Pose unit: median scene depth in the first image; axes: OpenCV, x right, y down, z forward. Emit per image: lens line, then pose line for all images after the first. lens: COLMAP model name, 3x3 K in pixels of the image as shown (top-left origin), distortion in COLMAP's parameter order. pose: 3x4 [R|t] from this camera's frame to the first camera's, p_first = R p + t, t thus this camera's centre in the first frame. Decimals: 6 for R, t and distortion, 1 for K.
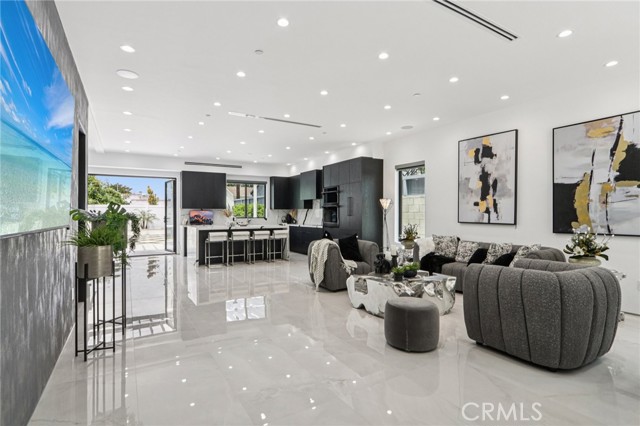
lens RADIAL K [[309.4, 0, 302.9], [0, 309.4, 205.2], [0, 0, 1]] dist [-0.014278, 0.002627]
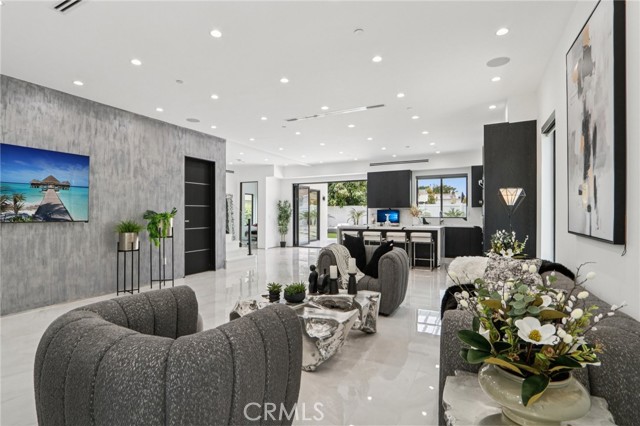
lens RADIAL K [[309.4, 0, 314.4], [0, 309.4, 210.5], [0, 0, 1]] dist [-0.014278, 0.002627]
pose [[0.567343, -0.008494, -0.823438, 0.457888], [0.025694, 0.999643, 0.007391, 0.007403], [0.823081, -0.025351, 0.567359, 0.298936]]
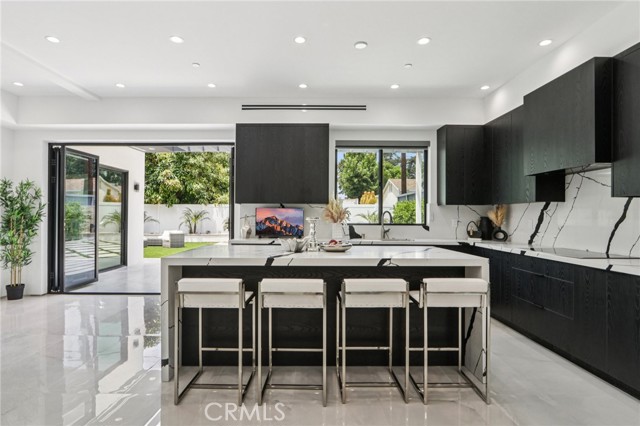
lens RADIAL K [[357.5, 0, 314.5], [0, 357.5, 213.9], [0, 0, 1]] dist [-0.010249, 0.000639]
pose [[0.881171, 0.002599, -0.472791, -0.032319], [0.007529, 0.999781, 0.019528, 0.020339], [0.472739, -0.020767, 0.880958, 0.693523]]
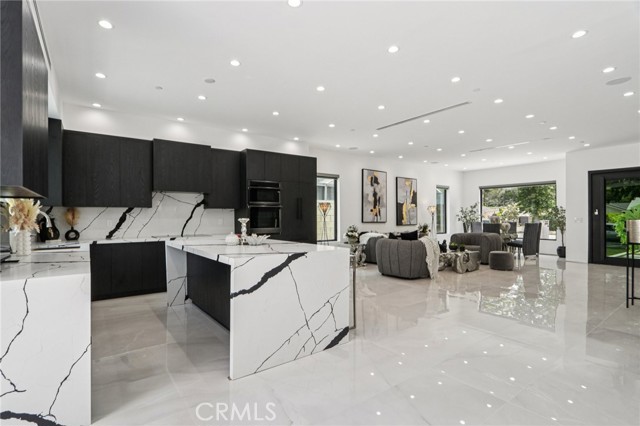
lens RADIAL K [[309.4, 0, 308.9], [0, 309.4, 214.9], [0, 0, 1]] dist [-0.014278, 0.002627]
pose [[-0.123297, 0.008137, 0.992336, -0.674939], [-0.023711, 0.999657, -0.011143, 0.029644], [-0.992087, -0.024903, -0.123062, 1.003256]]
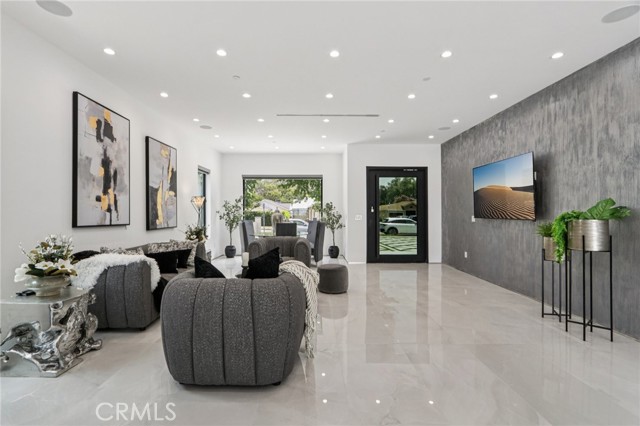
lens RADIAL K [[309.4, 0, 313.4], [0, 309.4, 213.9], [0, 0, 1]] dist [-0.014278, 0.002627]
pose [[-0.875814, -0.000919, 0.482648, -0.130340], [-0.013429, 0.999657, -0.022465, 0.025736], [-0.482462, -0.026156, -0.875526, 0.897721]]
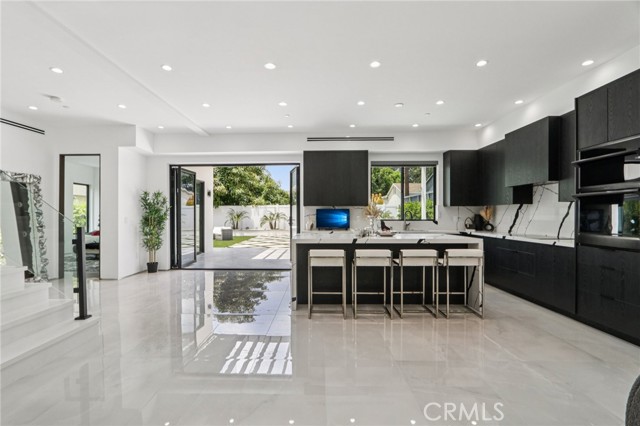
lens RADIAL K [[309.4, 0, 313.6], [0, 309.4, 216.4], [0, 0, 1]] dist [-0.014278, 0.002627]
pose [[0.865435, 0.002781, -0.501013, -0.033976], [0.014697, 0.999413, 0.030936, 0.014957], [0.500805, -0.034136, 0.864887, 0.501443]]
